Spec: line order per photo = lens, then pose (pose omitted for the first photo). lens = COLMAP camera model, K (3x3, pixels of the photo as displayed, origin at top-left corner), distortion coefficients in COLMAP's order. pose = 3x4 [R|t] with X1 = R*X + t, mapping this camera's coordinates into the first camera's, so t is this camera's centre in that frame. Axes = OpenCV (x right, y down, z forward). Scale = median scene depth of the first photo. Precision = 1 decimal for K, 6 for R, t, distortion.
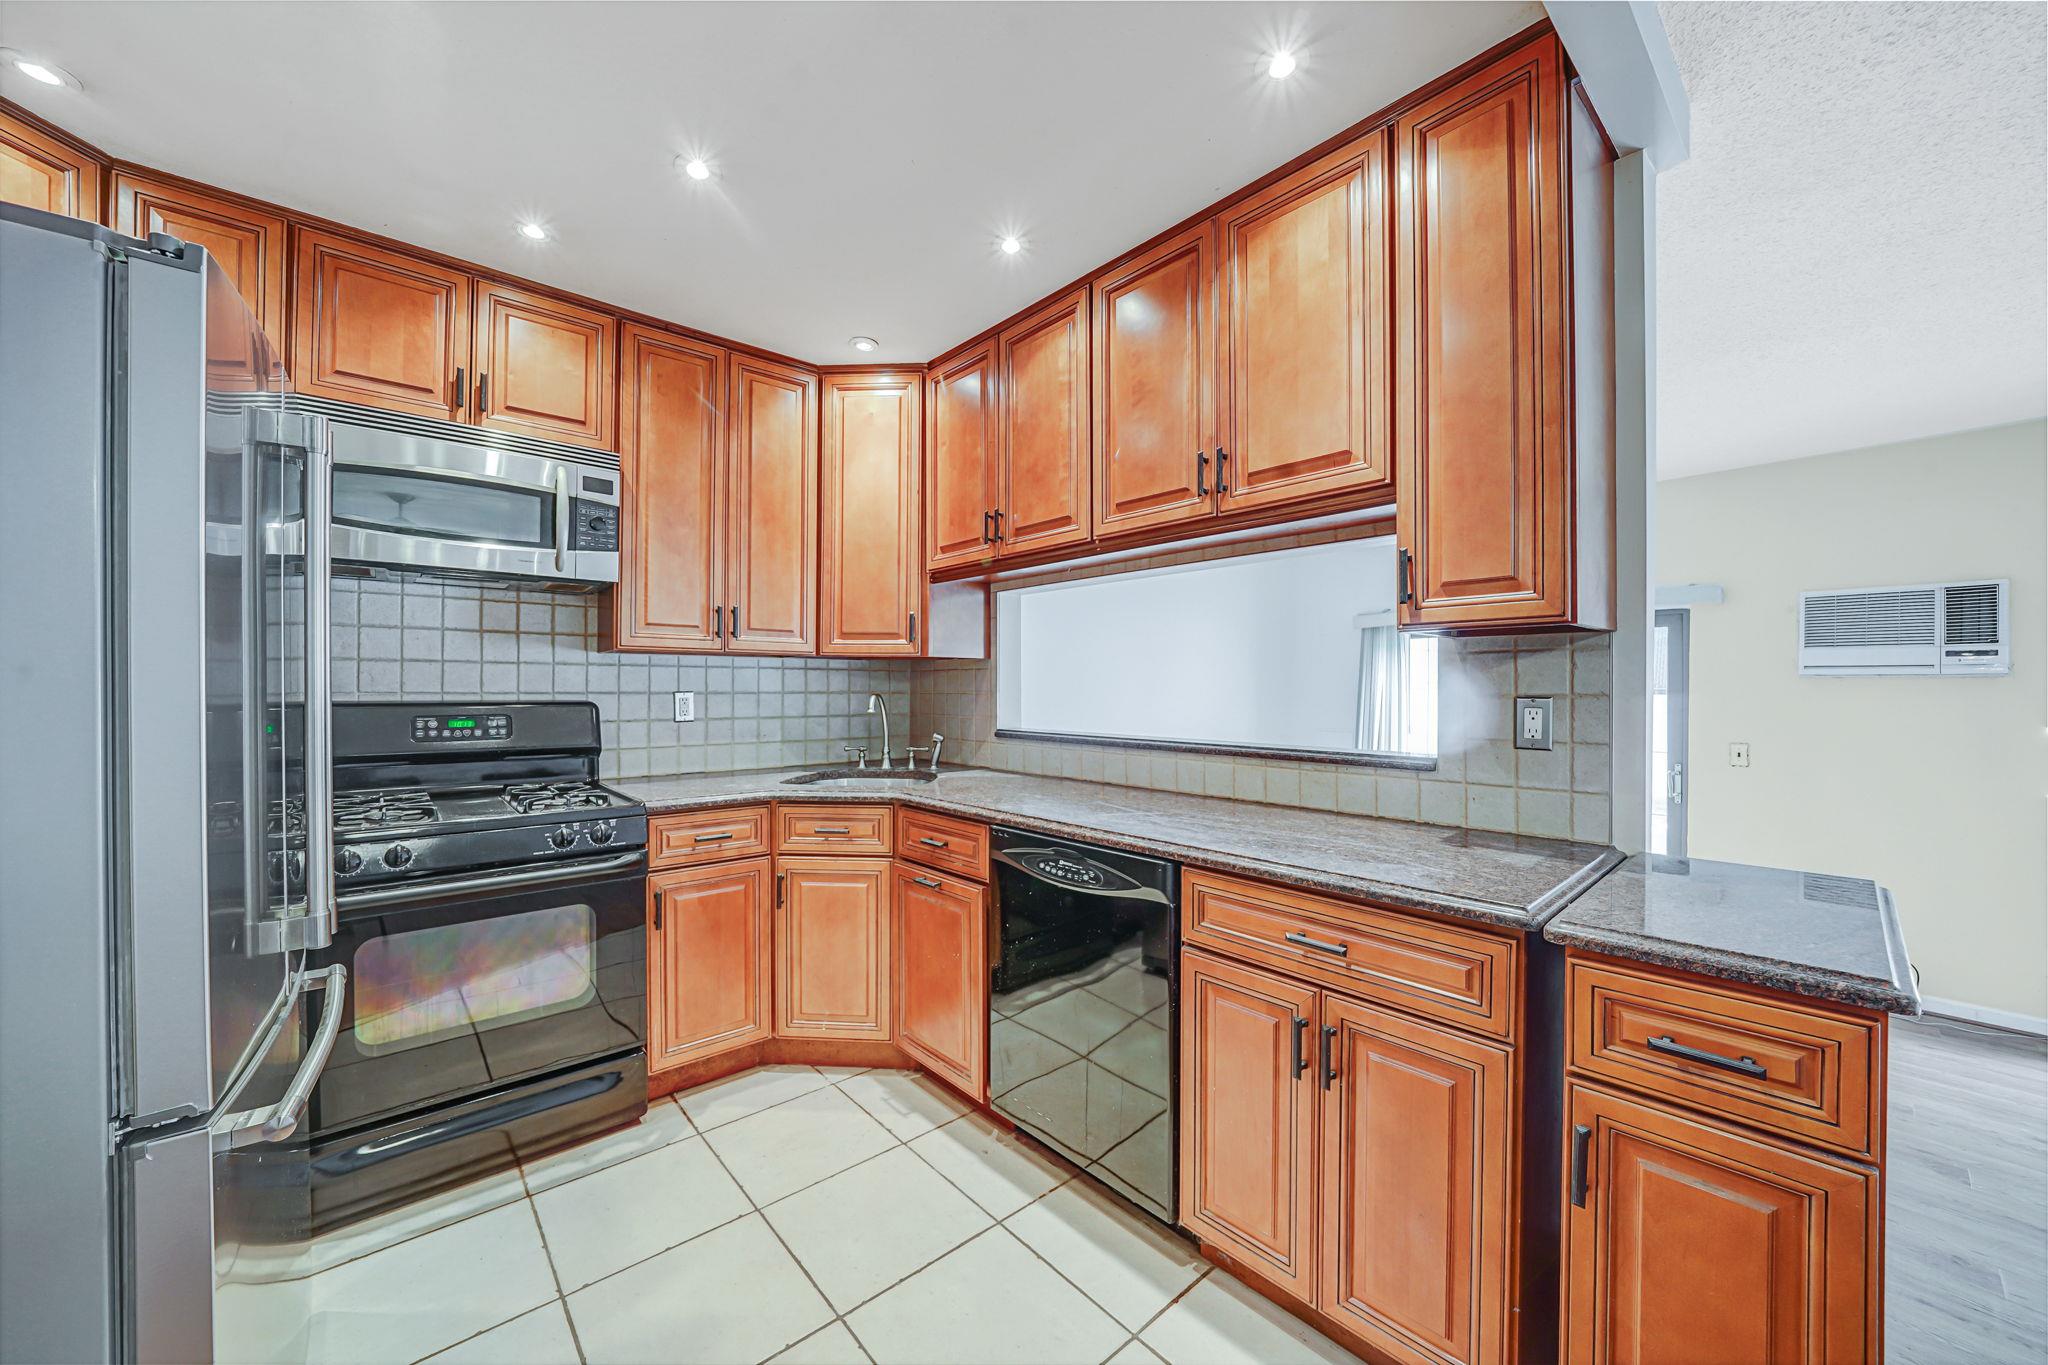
lens RADIAL K [[725.0, 0, 1020.4], [0, 725.0, 694.3], [0, 0, 1]] dist [-0.015777, 0.000481]
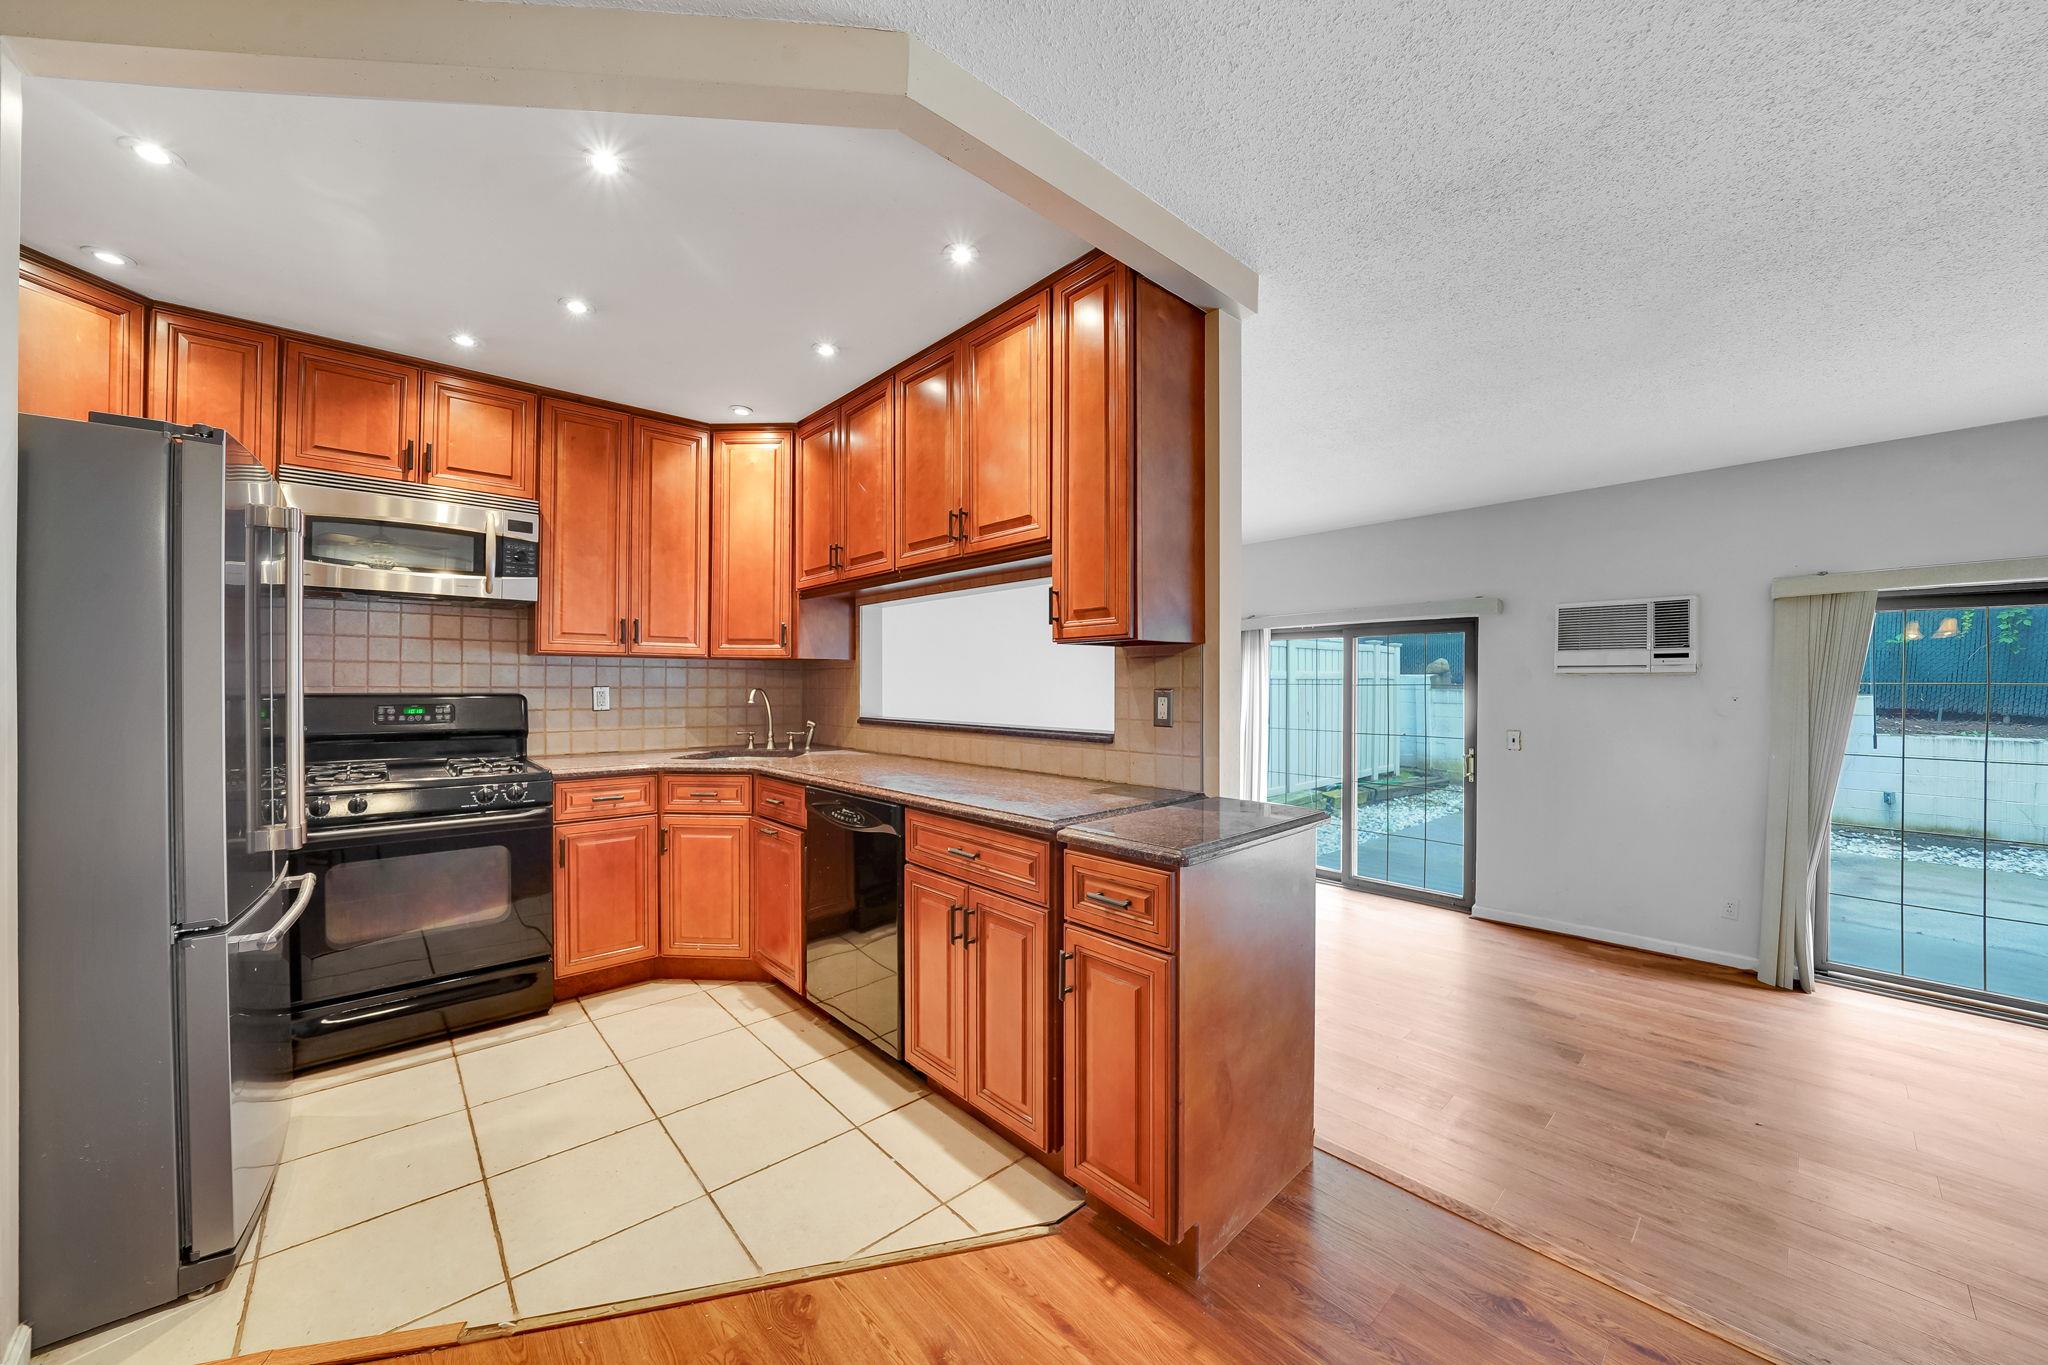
lens RADIAL K [[707.4, 0, 1021.9], [0, 707.4, 690.0], [0, 0, 1]] dist [-0.021581, 0.000120]
pose [[0.999836, 0.000391, 0.018083, 0.295544], [-0.000367, 0.999999, -0.001318, 0.004804], [-0.018083, 0.001311, 0.999836, -0.273981]]
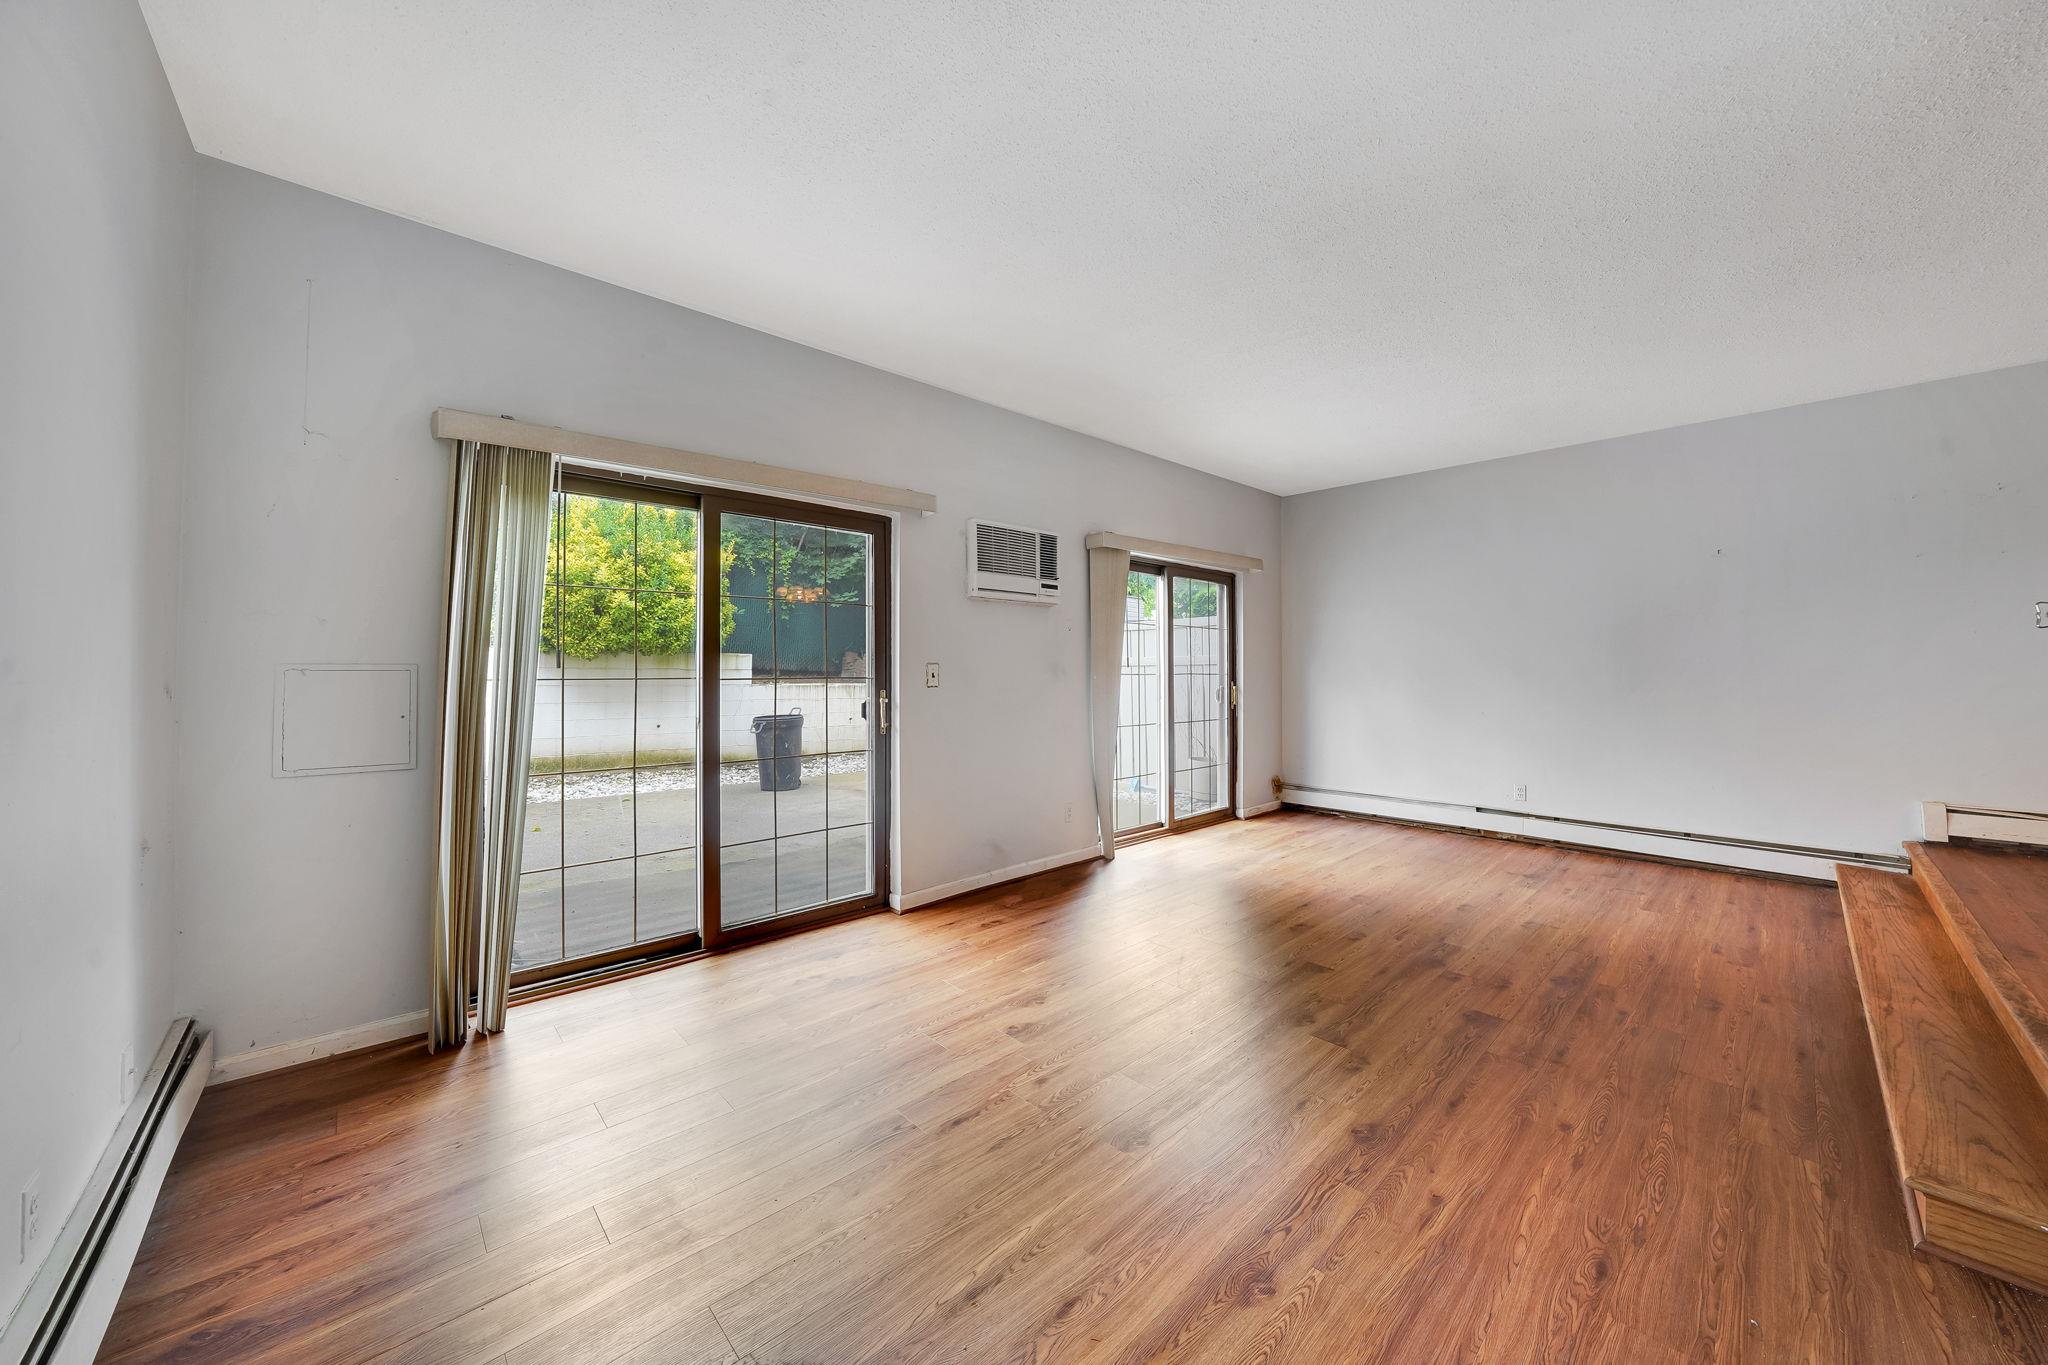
lens RADIAL K [[707.4, 0, 1021.9], [0, 707.4, 690.0], [0, 0, 1]] dist [-0.021581, 0.000120]
pose [[-0.028032, -0.034078, 0.999026, 0.077827], [0.005850, 0.999396, 0.034254, 0.126760], [-0.999590, 0.006805, -0.027816, 1.622909]]
